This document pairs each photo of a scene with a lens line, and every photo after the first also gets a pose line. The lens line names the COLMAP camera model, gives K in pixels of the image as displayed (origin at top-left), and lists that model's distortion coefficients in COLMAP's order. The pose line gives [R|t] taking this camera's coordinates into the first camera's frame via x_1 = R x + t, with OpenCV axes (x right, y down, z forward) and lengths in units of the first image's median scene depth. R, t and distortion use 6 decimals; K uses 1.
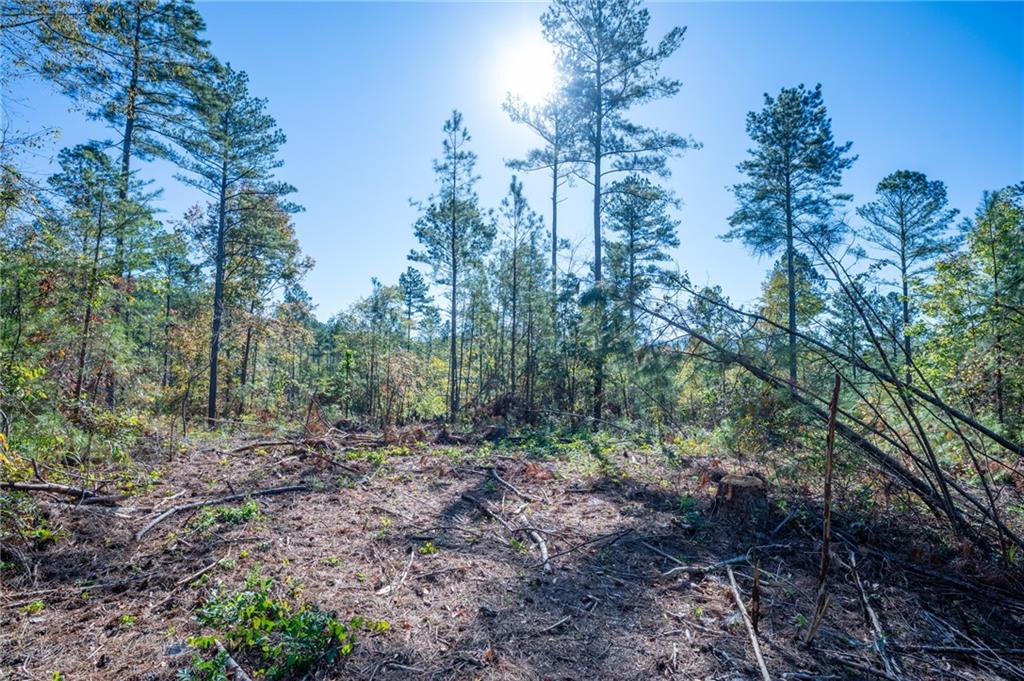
lens RADIAL K [[455.8, 0, 512.0], [0, 455.8, 340.5], [0, 0, 1]] dist [0.000135, 0.000046]
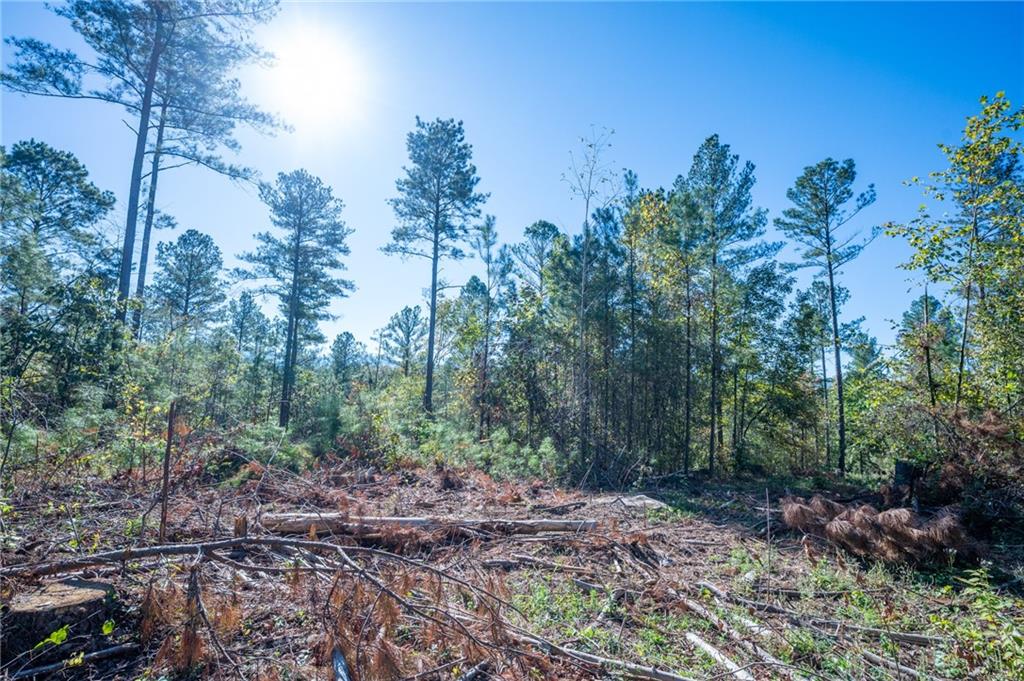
lens RADIAL K [[455.8, 0, 512.0], [0, 455.8, 340.5], [0, 0, 1]] dist [0.000135, 0.000046]
pose [[0.871067, 0.064576, 0.486901, 0.245031], [-0.040112, 0.997361, -0.060516, 0.020384], [-0.489524, 0.033183, 0.871358, 0.004936]]
